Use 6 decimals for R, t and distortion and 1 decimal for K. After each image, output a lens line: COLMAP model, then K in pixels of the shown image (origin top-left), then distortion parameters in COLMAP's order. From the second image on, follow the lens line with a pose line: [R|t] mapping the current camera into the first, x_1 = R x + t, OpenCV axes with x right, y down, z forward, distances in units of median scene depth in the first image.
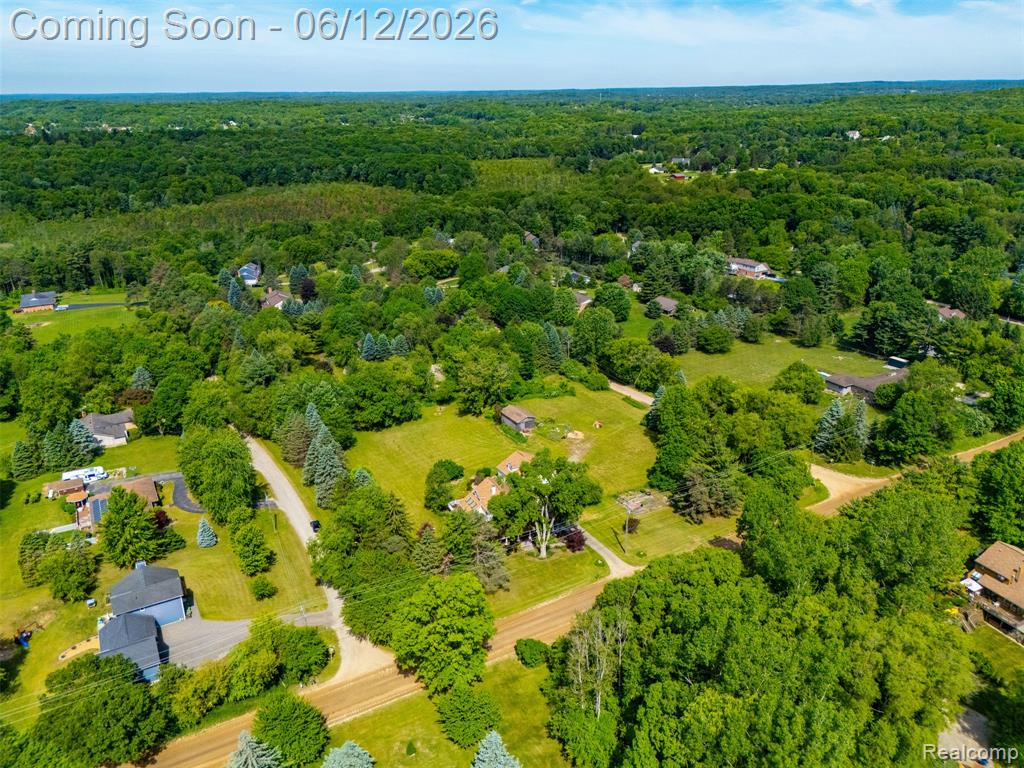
lens RADIAL K [[751.7, 0, 513.7], [0, 751.7, 381.2], [0, 0, 1]] dist [0.085473, -0.087966]
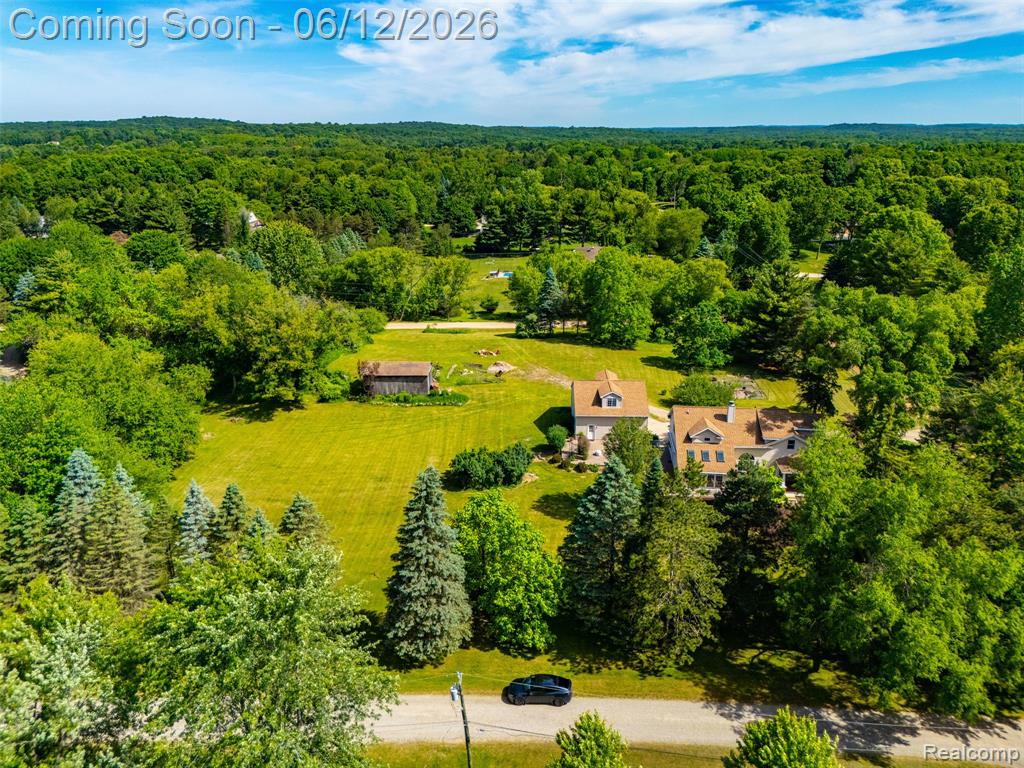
lens RADIAL K [[751.7, 0, 513.7], [0, 751.7, 381.2], [0, 0, 1]] dist [0.085473, -0.087966]
pose [[0.529288, -0.256248, 0.808821, -0.387003], [0.299742, 0.948303, 0.104288, 0.022165], [-0.793731, 0.187239, 0.578734, 0.620684]]
